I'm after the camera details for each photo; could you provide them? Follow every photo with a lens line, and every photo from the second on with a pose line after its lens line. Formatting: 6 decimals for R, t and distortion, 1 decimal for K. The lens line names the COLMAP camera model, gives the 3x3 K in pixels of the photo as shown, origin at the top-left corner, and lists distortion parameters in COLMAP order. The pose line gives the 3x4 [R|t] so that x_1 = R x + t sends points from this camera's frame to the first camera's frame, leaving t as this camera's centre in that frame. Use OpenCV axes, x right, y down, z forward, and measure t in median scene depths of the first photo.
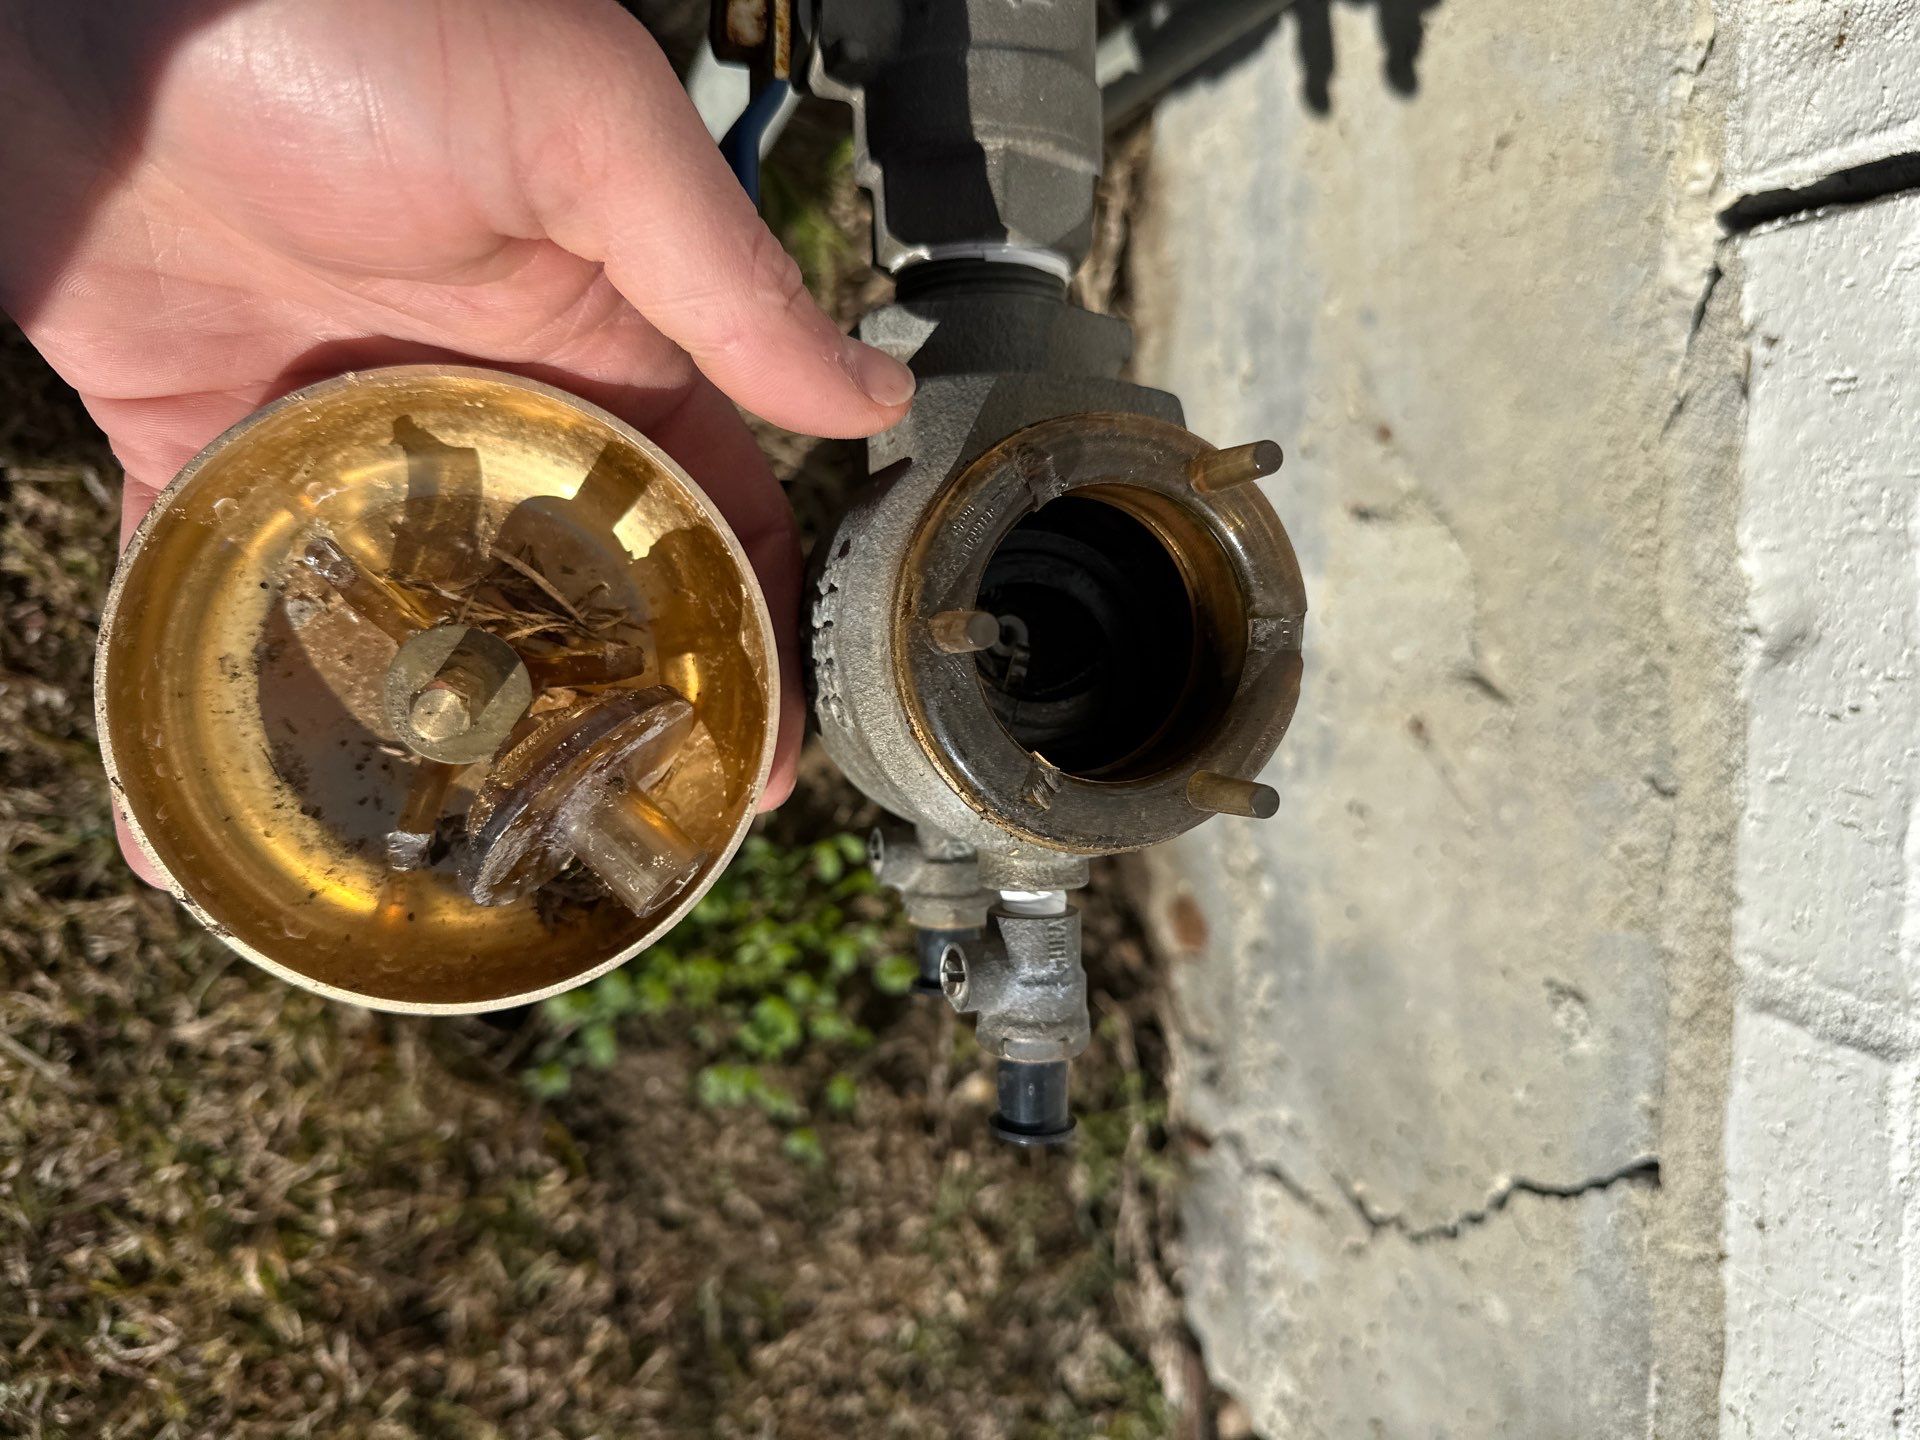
lens RADIAL K [[1429.2, 0, 960.0], [0, 1429.2, 720.0], [0, 0, 1]] dist [-0.010243, -0.010244]
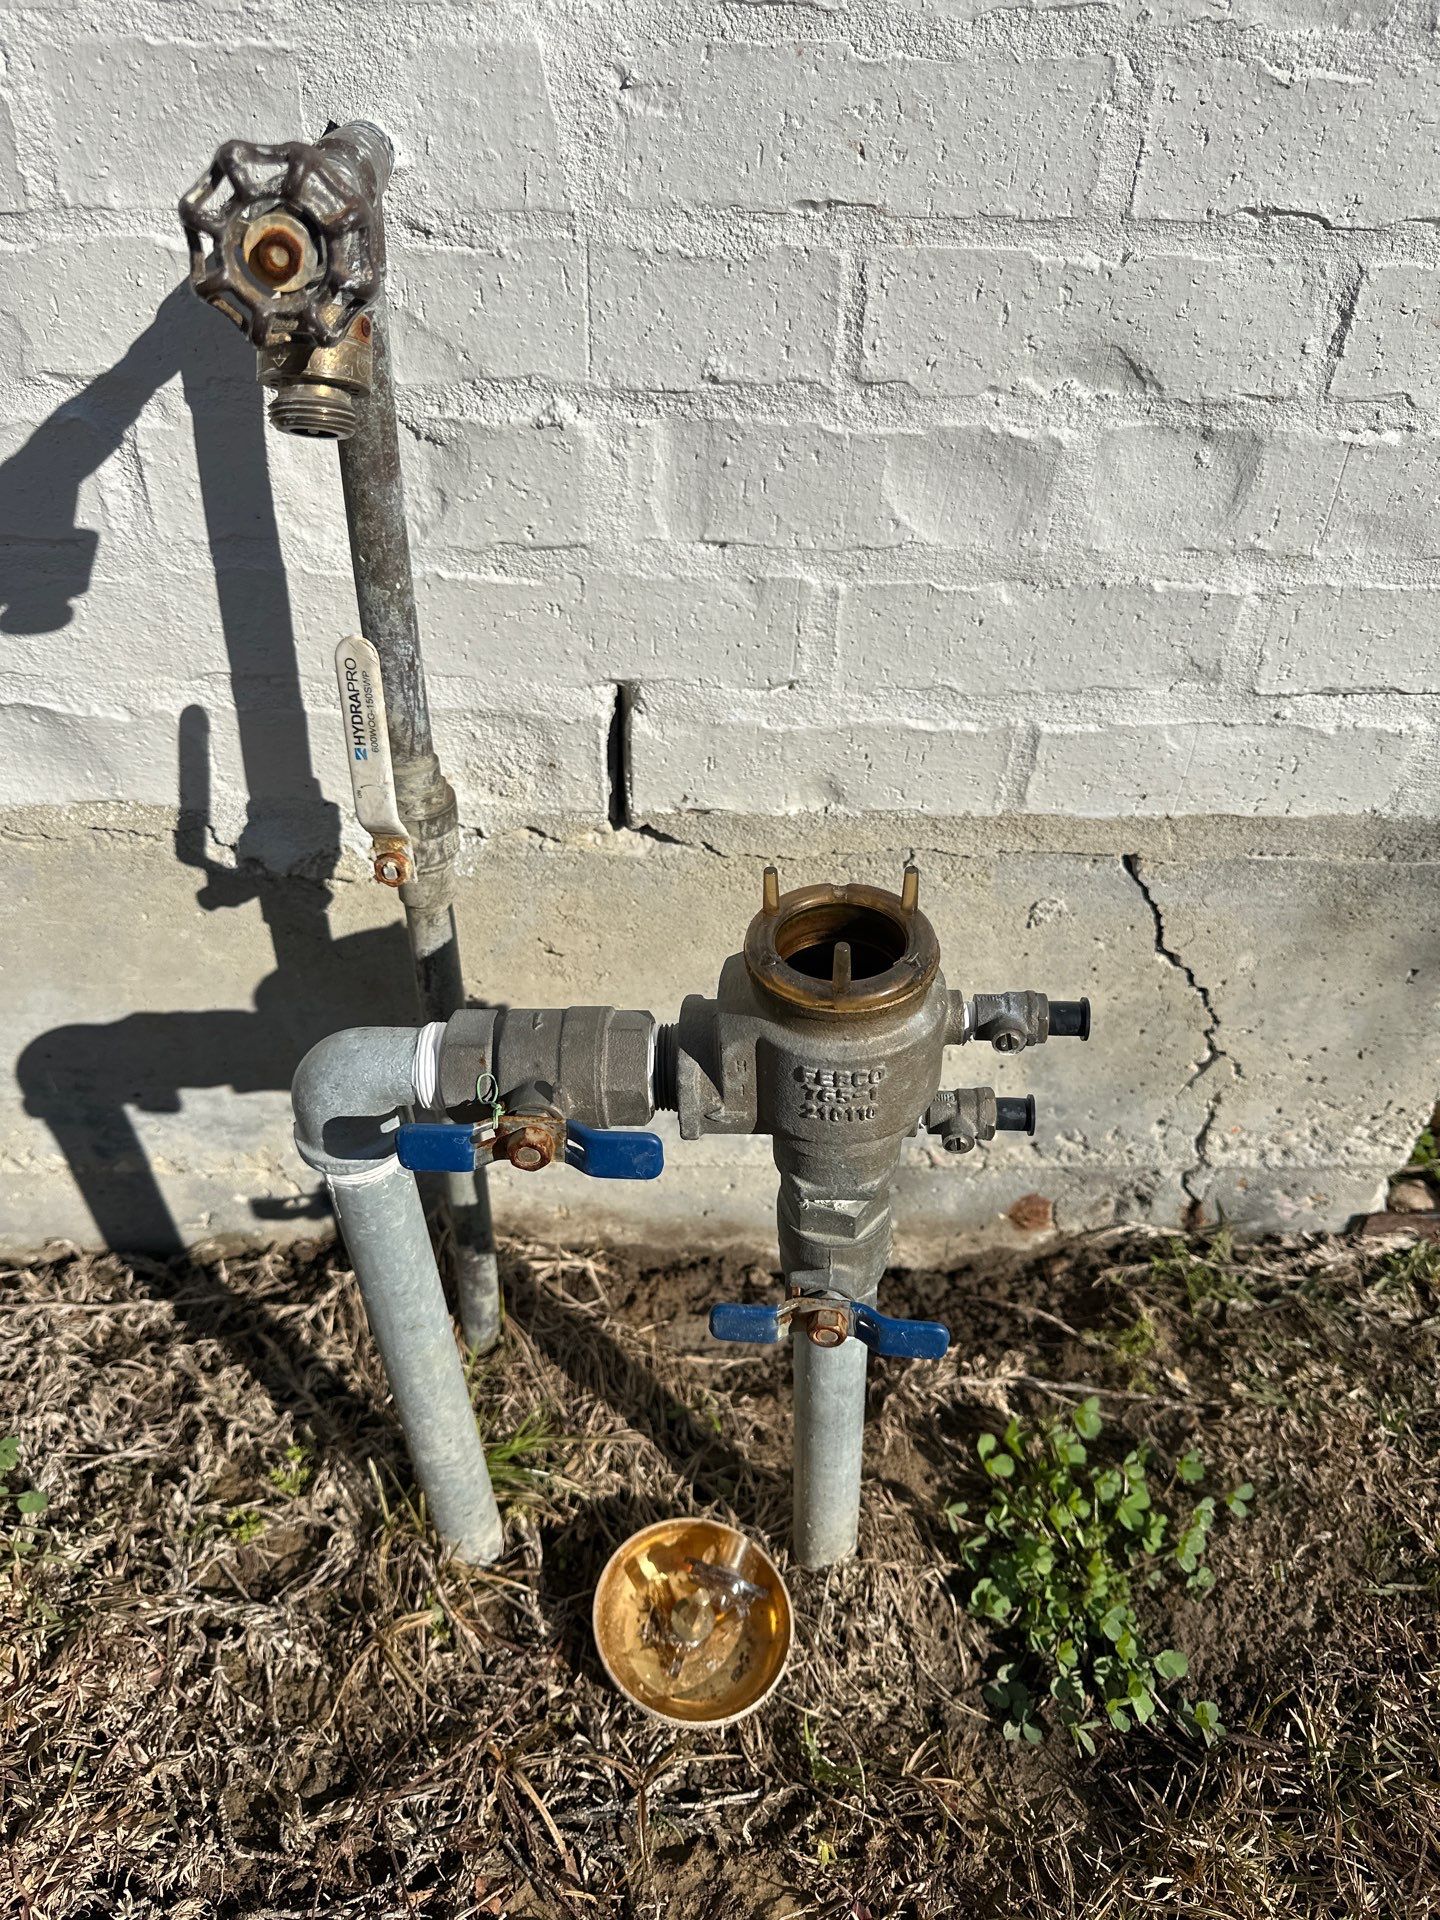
lens RADIAL K [[1344.5, 0, 720.0], [0, 1344.5, 960.0], [0, 0, 1]] dist [0.146797, -0.316870]
pose [[0.041584, -0.842705, 0.536768, -0.513052], [0.993799, -0.020565, -0.109277, -0.007810], [0.103127, 0.537983, 0.836624, -0.379594]]
